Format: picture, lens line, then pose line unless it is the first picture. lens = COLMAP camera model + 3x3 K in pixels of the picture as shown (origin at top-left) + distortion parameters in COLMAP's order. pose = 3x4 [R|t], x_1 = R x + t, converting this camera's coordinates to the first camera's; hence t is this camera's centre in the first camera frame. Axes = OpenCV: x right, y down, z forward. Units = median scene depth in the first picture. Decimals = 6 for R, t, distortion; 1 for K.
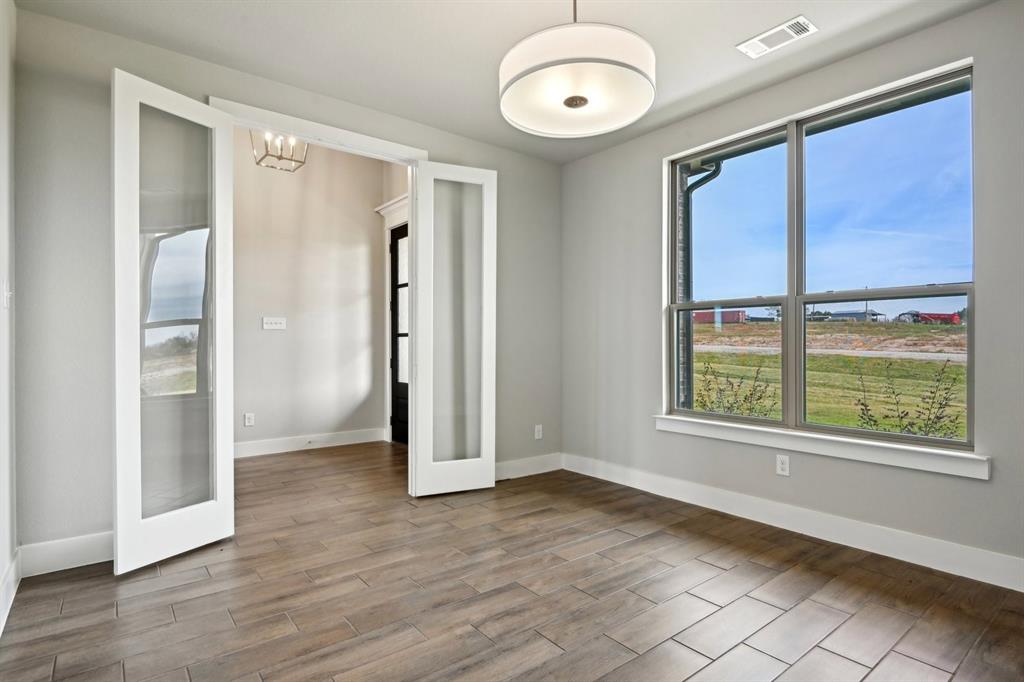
lens RADIAL K [[526.4, 0, 515.3], [0, 526.4, 349.0], [0, 0, 1]] dist [-0.001688, -0.000621]
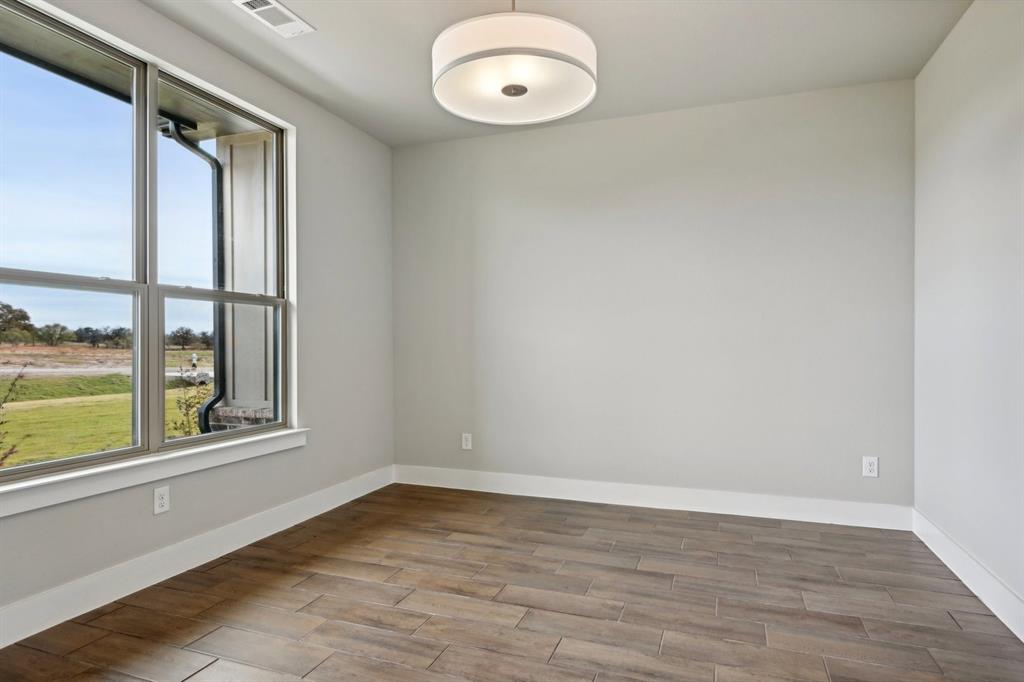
lens RADIAL K [[562.3, 0, 512.0], [0, 562.3, 341.0], [0, 0, 1]] dist [0.003586, 0.000289]
pose [[-0.525930, 0.009517, 0.850475, -0.598101], [0.008461, 0.999946, -0.005957, -0.009050], [-0.850486, 0.004063, -0.525982, 1.228656]]
